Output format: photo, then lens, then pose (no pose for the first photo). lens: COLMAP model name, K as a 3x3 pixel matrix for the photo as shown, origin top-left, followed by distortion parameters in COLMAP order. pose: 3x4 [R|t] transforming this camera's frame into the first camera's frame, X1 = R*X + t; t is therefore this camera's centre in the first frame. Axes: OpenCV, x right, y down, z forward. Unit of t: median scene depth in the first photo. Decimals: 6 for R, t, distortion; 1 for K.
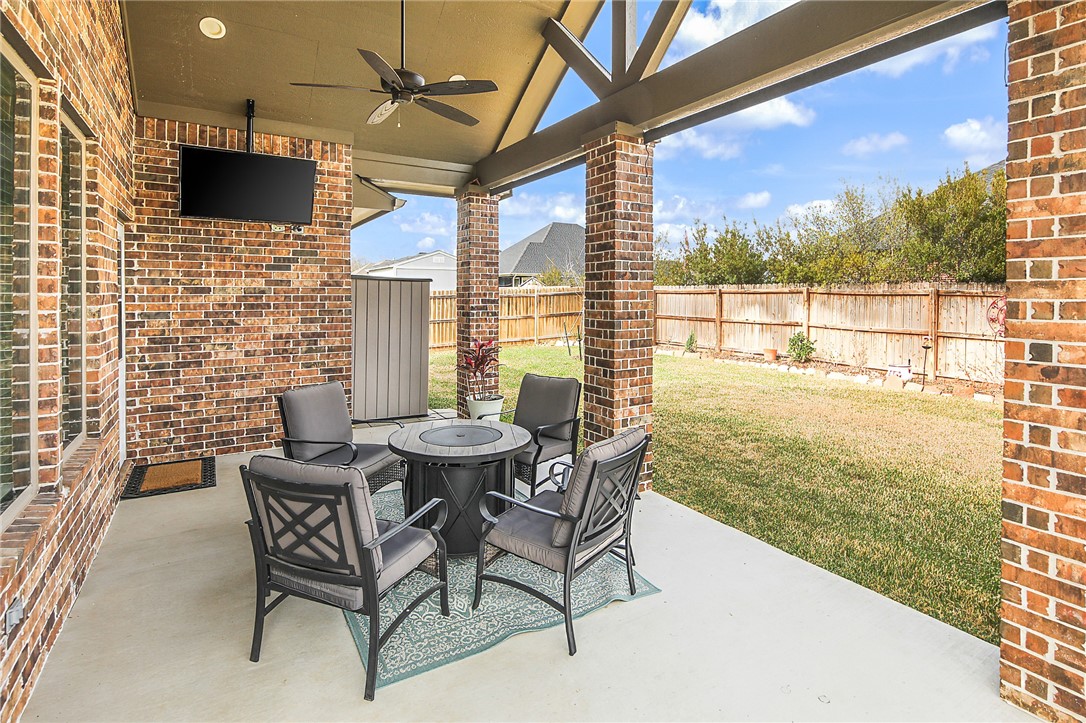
lens RADIAL K [[539.6, 0, 540.0], [0, 539.6, 283.6], [0, 0, 1]] dist [0.002905, 0.000166]
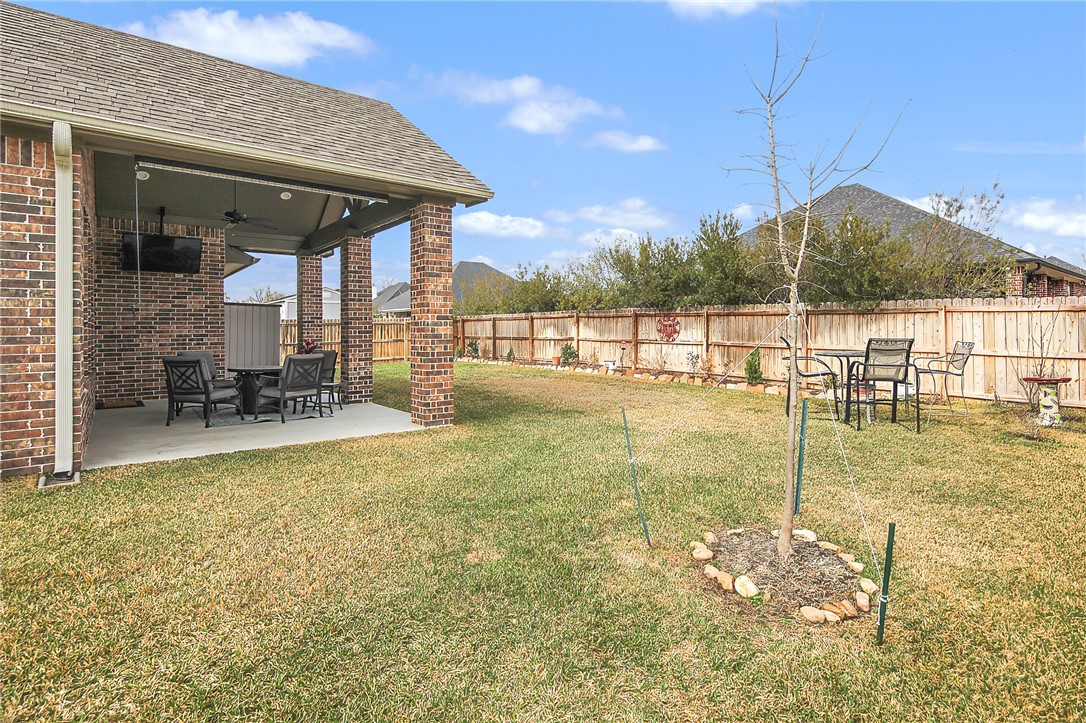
lens RADIAL K [[539.6, 0, 544.6], [0, 539.6, 314.8], [0, 0, 1]] dist [0.001562, 0.000128]
pose [[0.991046, -0.007165, 0.133325, 0.458919], [0.008500, 0.999919, -0.009443, 0.052635], [-0.133247, 0.010492, 0.991027, -0.900748]]
